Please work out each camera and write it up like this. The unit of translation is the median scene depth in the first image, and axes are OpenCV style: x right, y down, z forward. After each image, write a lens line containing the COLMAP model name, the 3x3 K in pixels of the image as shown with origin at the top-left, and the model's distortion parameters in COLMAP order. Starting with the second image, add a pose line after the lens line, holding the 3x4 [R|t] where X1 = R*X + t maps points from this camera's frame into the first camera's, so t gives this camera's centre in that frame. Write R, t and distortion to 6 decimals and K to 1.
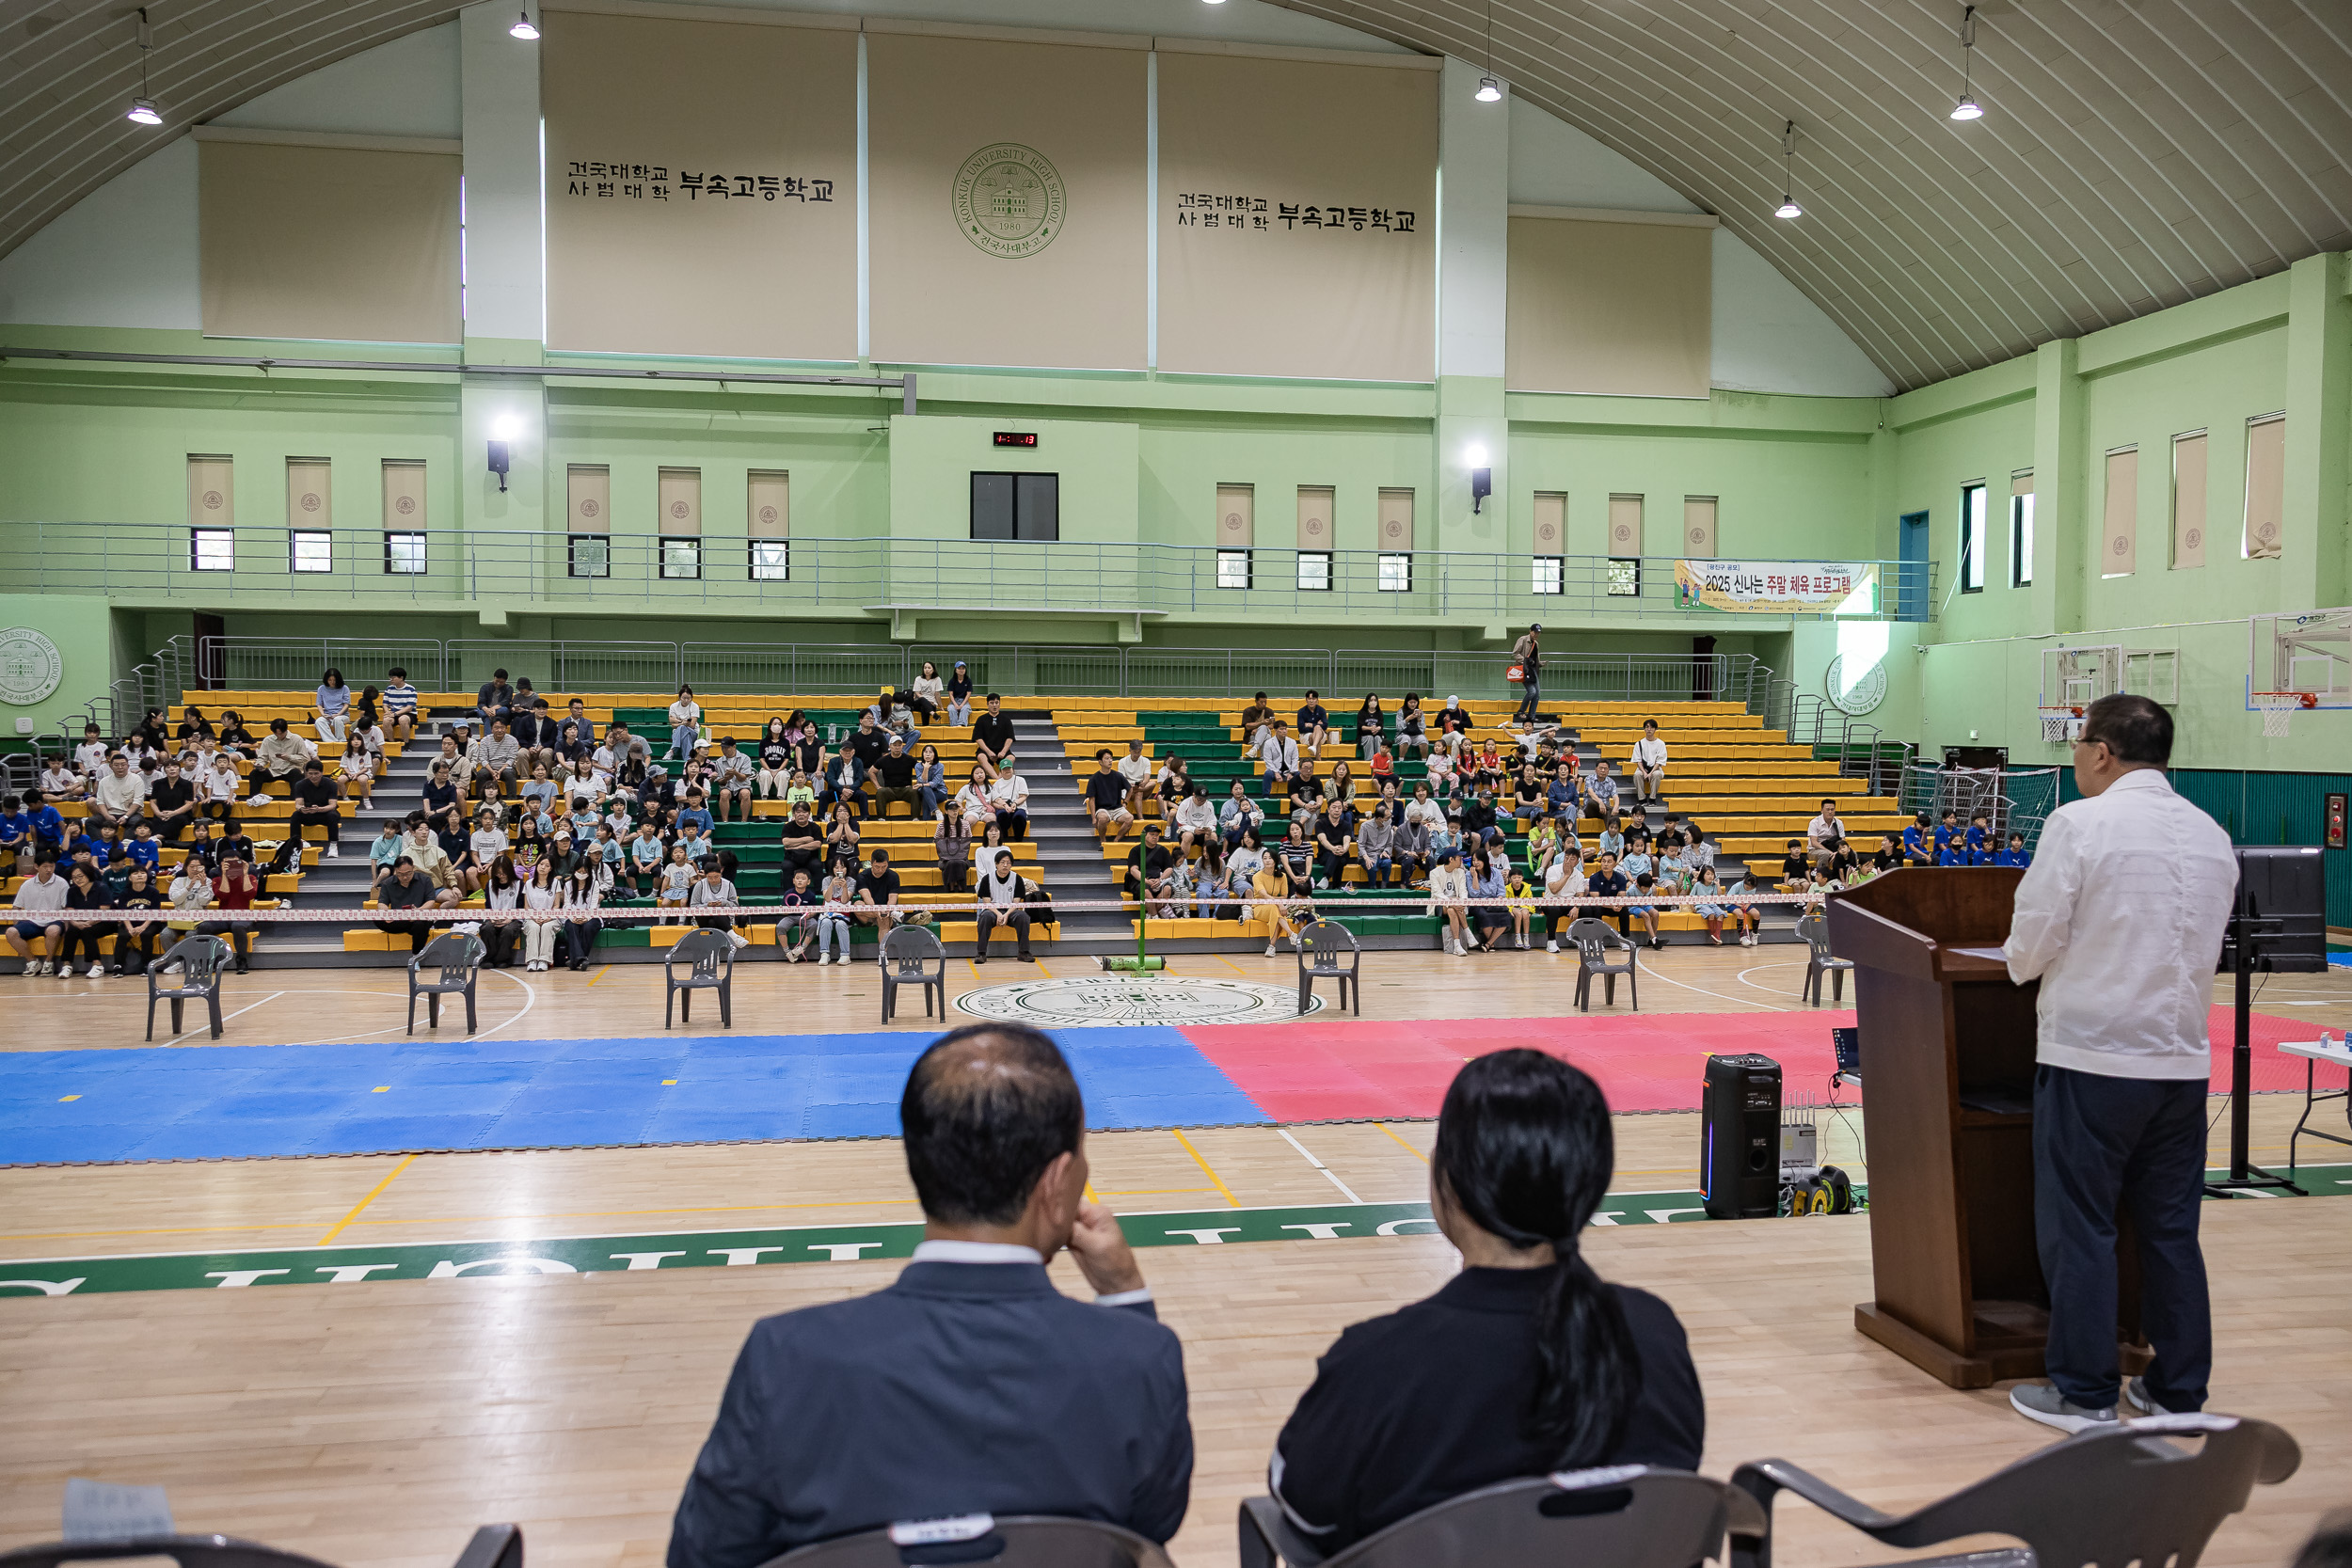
lens RADIAL K [[1955.8, 0, 1270.4], [0, 1955.8, 834.5], [0, 0, 1]] dist [-0.020655, -0.003616]
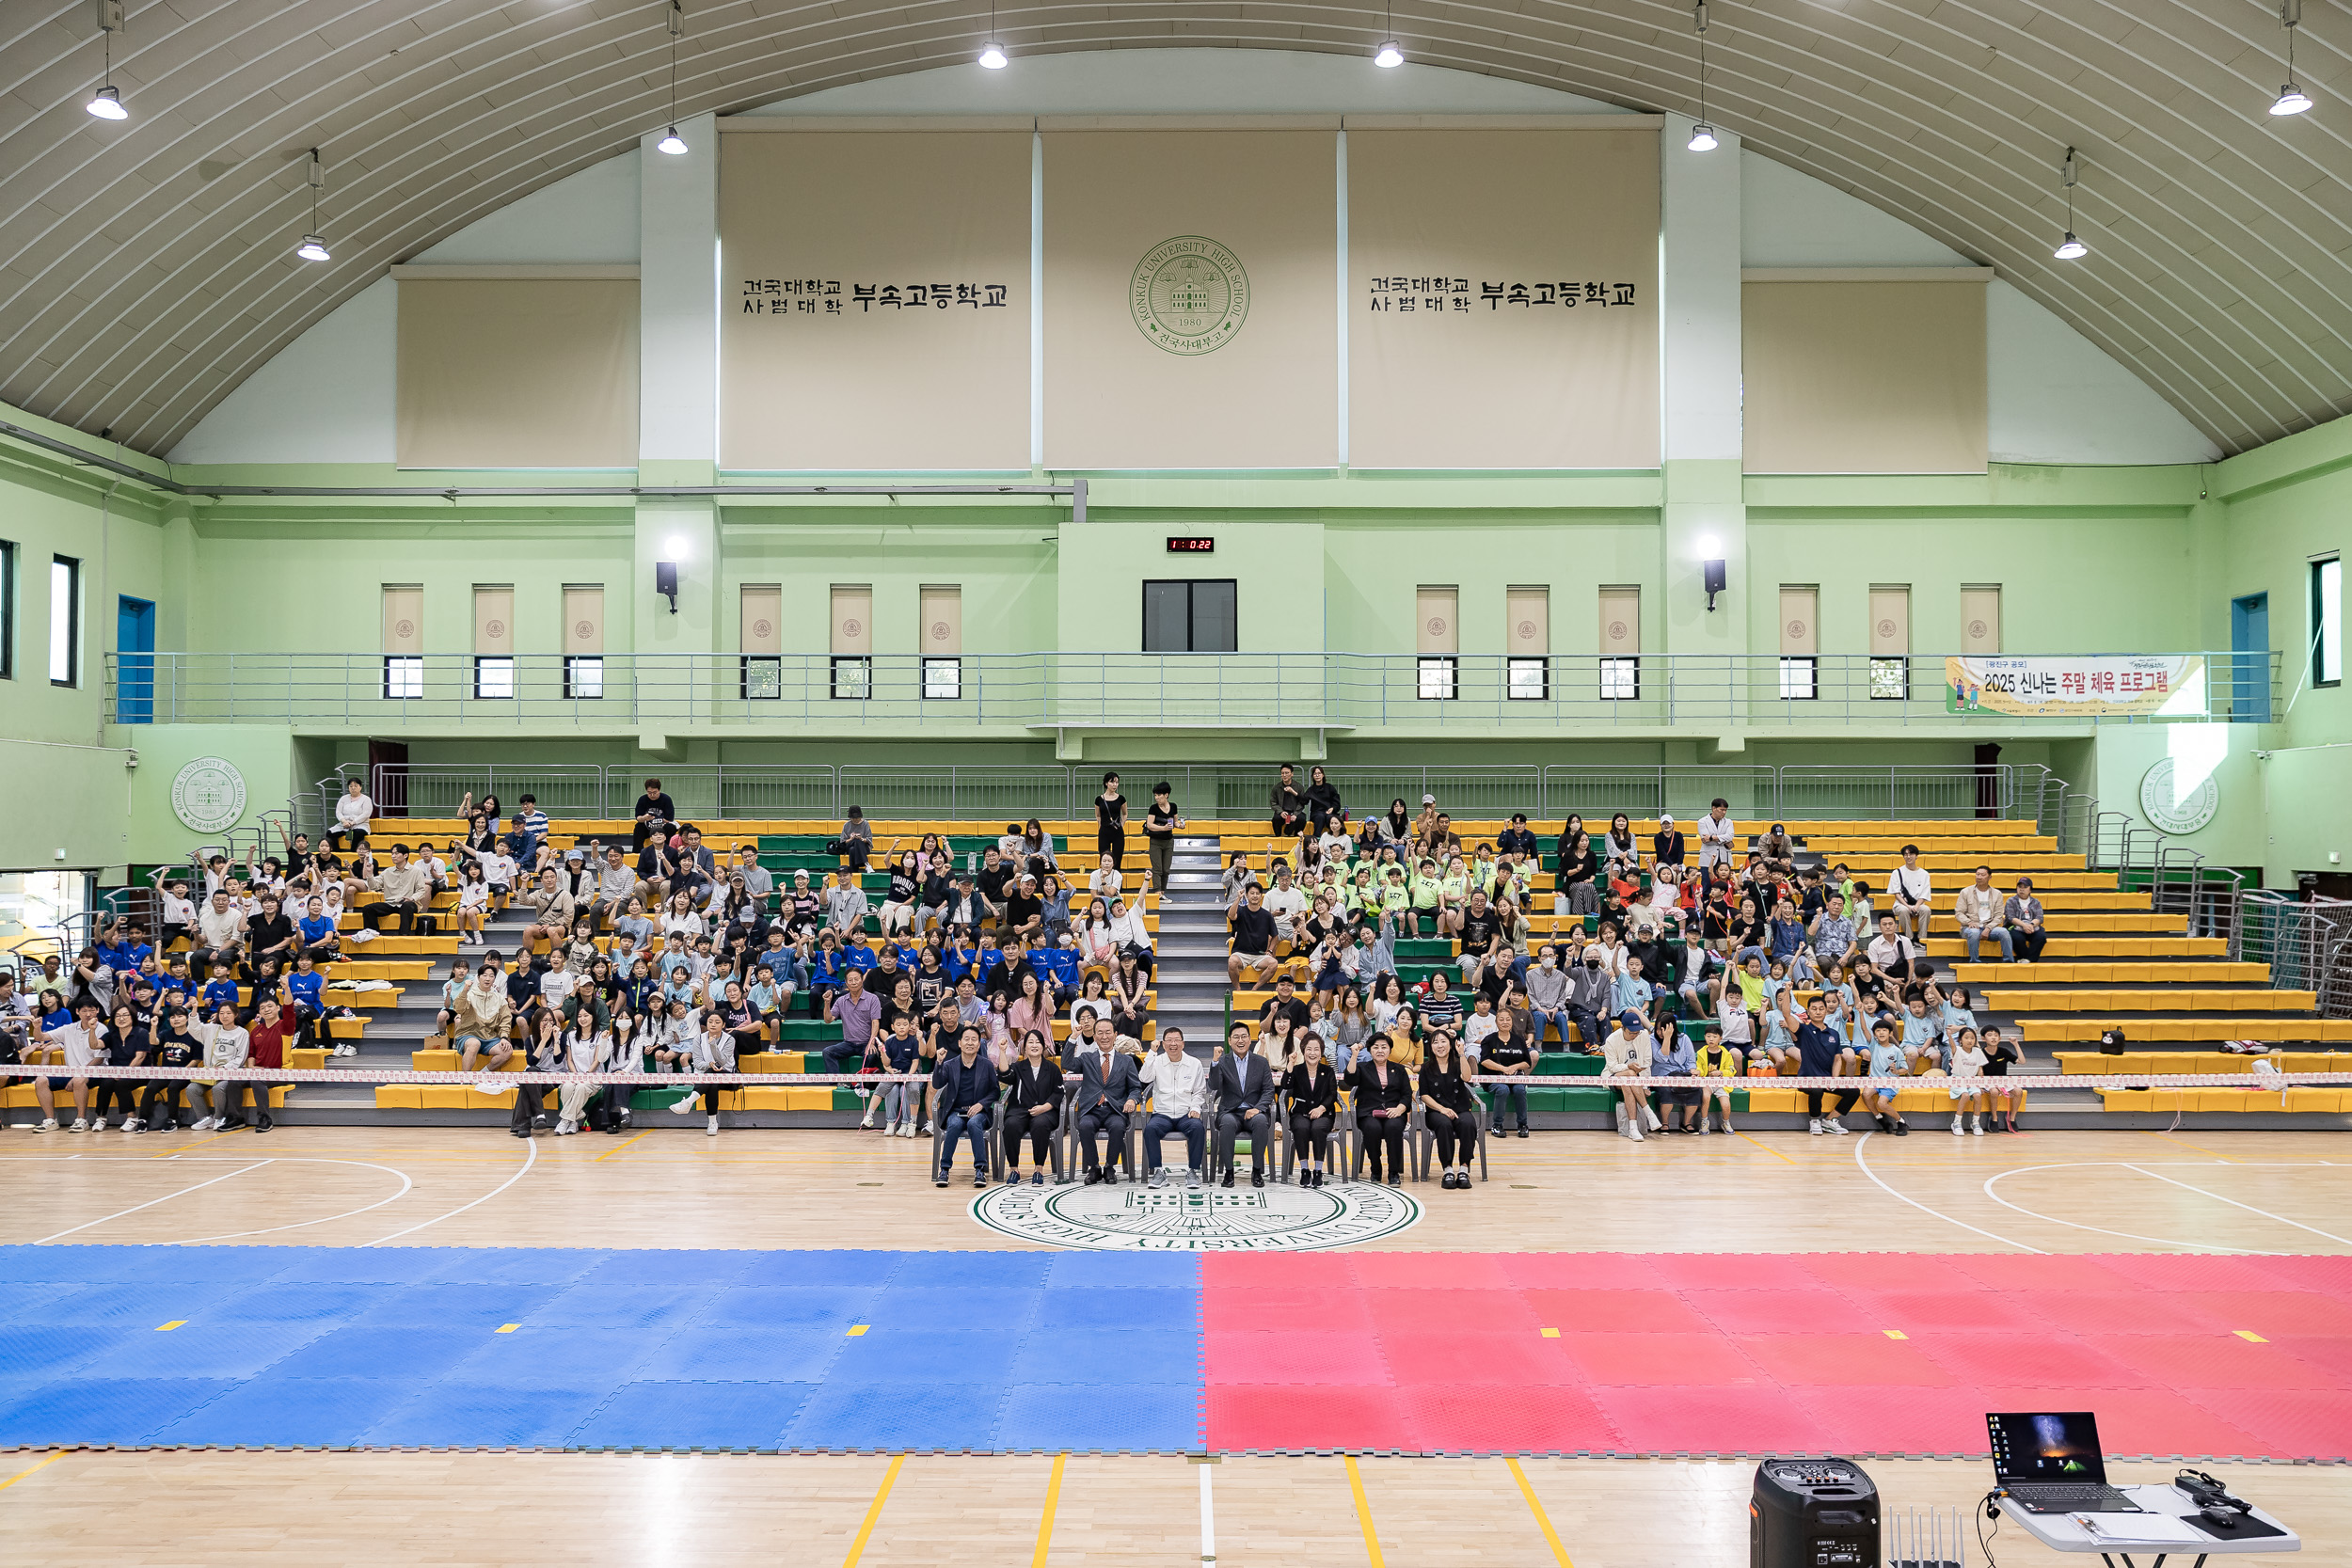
lens RADIAL K [[1955.8, 0, 1176.4], [0, 1955.8, 770.0], [0, 0, 1]] dist [-0.020655, -0.003616]
pose [[0.978917, -0.010538, -0.203984, 0.050920], [-0.007573, 0.996109, -0.087800, -0.013199], [0.204116, 0.087494, 0.975029, 0.099367]]
